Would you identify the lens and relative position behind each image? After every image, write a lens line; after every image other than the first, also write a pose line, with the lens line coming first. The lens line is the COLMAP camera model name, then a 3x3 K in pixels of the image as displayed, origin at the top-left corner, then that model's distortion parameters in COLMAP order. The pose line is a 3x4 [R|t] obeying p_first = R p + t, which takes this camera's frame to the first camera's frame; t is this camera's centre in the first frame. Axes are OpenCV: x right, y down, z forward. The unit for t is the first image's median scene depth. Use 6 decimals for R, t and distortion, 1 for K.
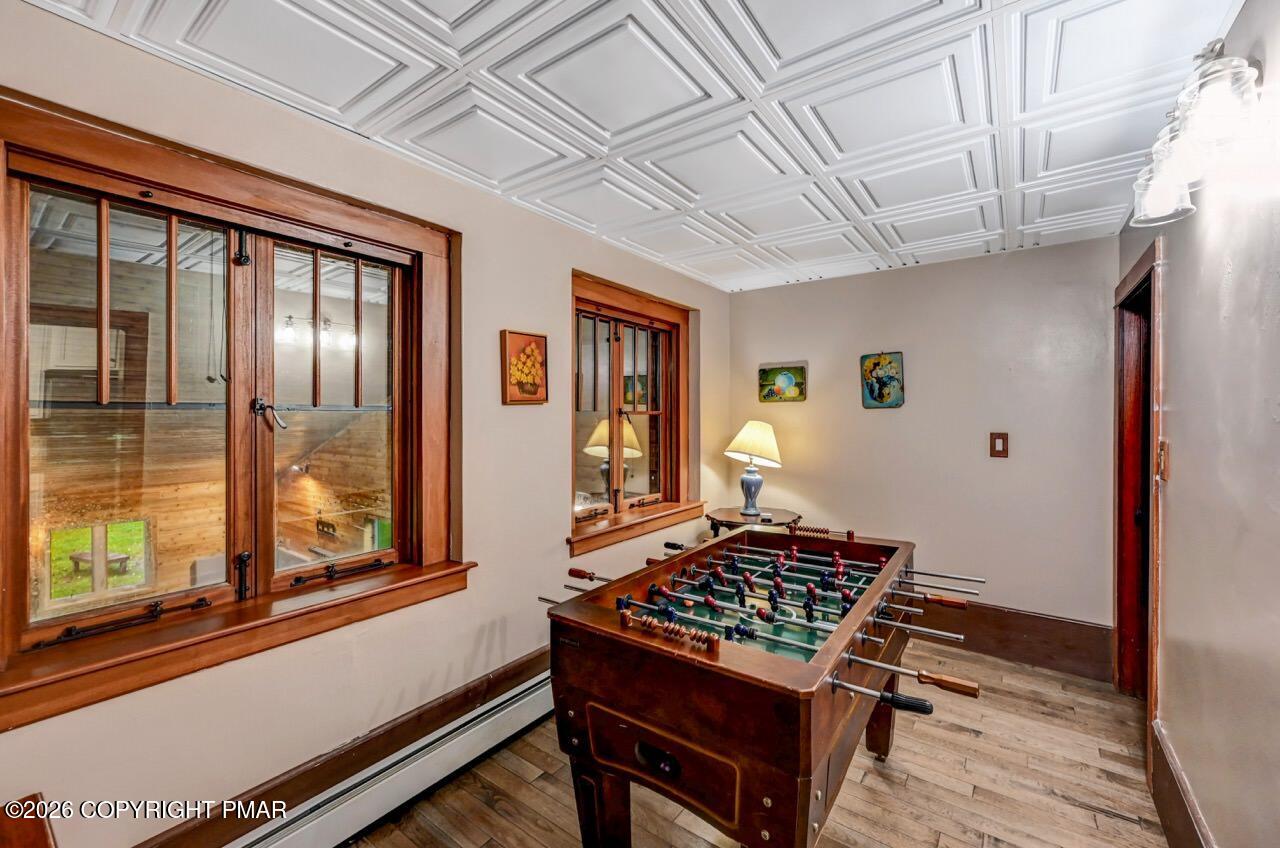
lens RADIAL K [[515.6, 0, 638.2], [0, 515.6, 417.0], [0, 0, 1]] dist [0.000297, 0.000870]
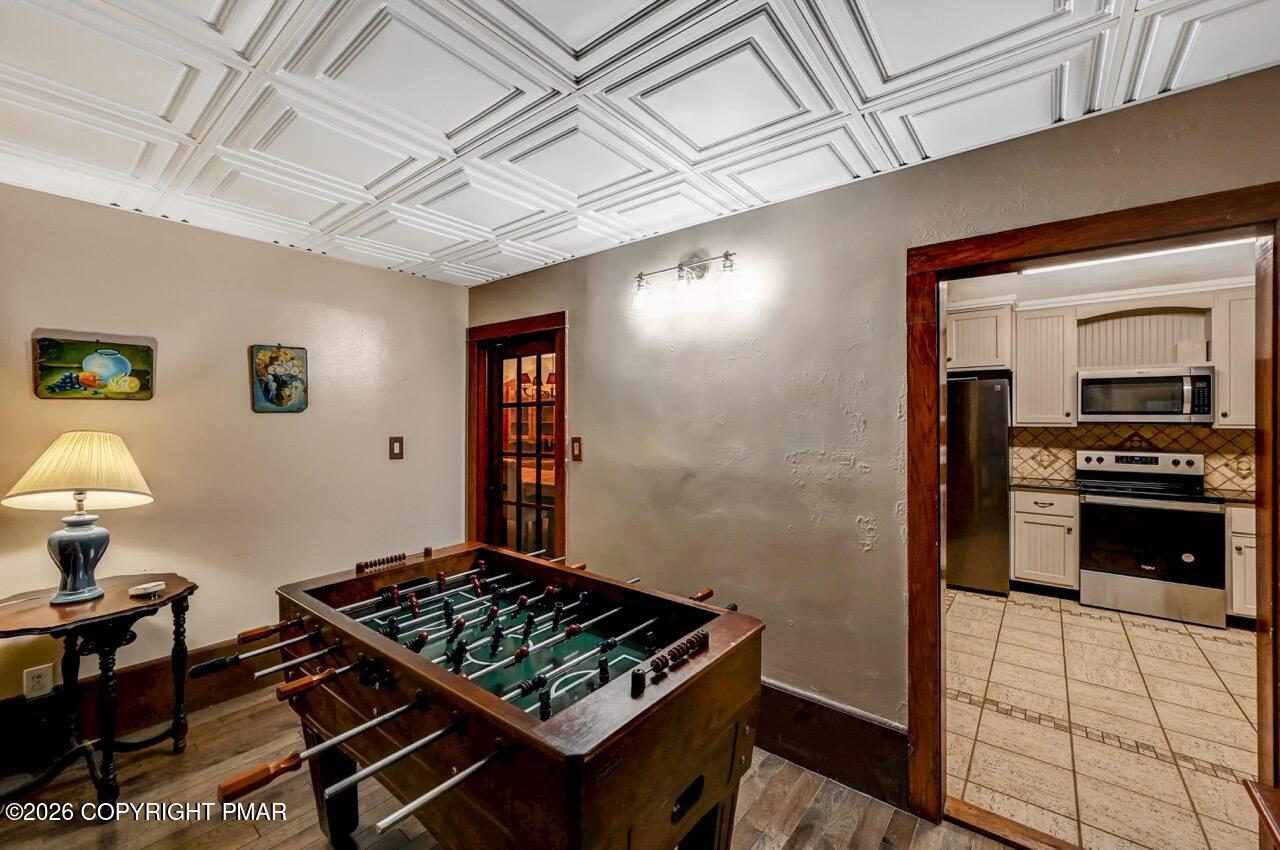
lens RADIAL K [[515.6, 0, 634.9], [0, 515.6, 421.2], [0, 0, 1]] dist [0.000297, 0.000870]
pose [[0.046767, -0.005439, 0.998891, -0.324995], [0.003263, 0.999981, 0.005292, -0.005966], [-0.998900, 0.003012, 0.046784, 0.391410]]
